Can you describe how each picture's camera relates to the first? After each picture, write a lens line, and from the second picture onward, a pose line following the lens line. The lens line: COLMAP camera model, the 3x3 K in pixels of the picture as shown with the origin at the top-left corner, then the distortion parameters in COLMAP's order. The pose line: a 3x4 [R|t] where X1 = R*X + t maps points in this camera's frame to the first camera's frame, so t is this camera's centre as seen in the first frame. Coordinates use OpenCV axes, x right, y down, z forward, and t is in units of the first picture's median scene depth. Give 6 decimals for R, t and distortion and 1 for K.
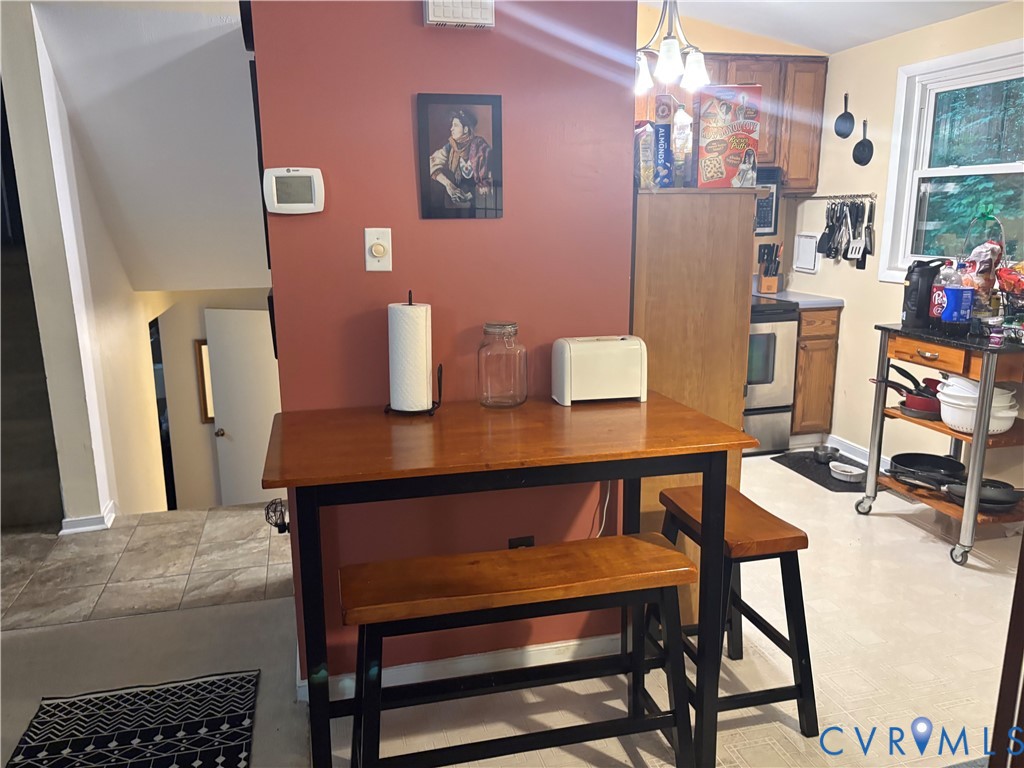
lens RADIAL K [[774.7, 0, 508.2], [0, 774.7, 379.6], [0, 0, 1]] dist [0.026369, -0.030310]
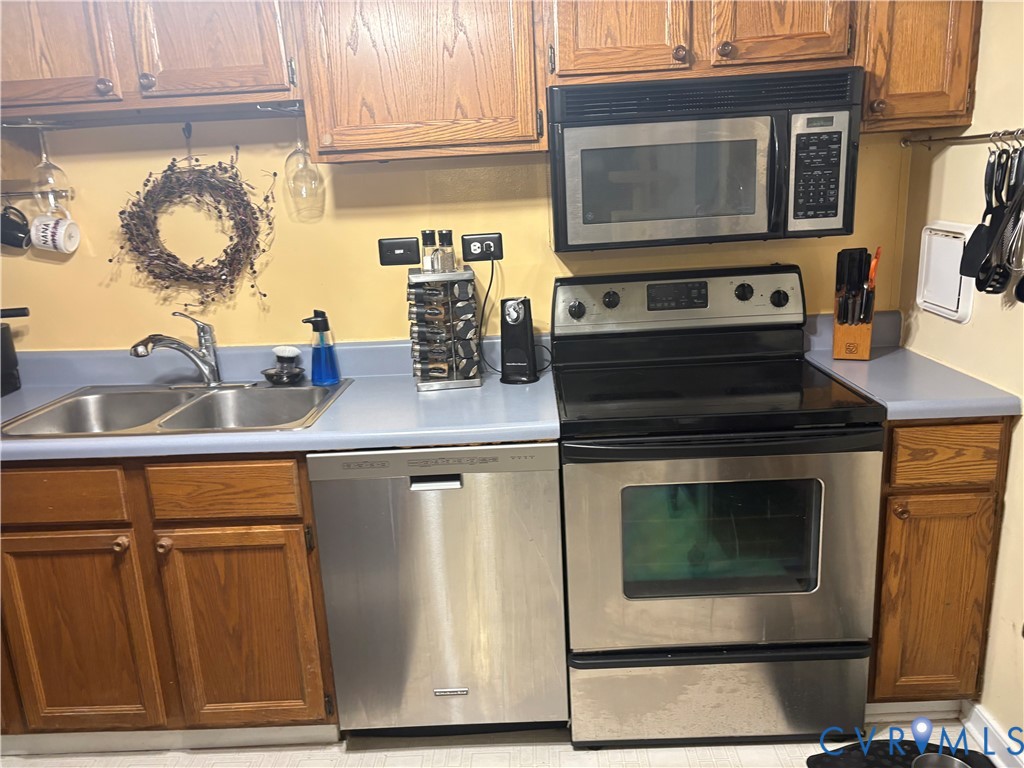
lens RADIAL K [[774.7, 0, 514.6], [0, 774.7, 389.7], [0, 0, 1]] dist [0.026369, -0.030310]
pose [[0.960974, 0.035186, -0.274392, 0.290507], [-0.021572, 0.998389, 0.052476, -0.121052], [0.275797, -0.044508, 0.960185, 0.546687]]
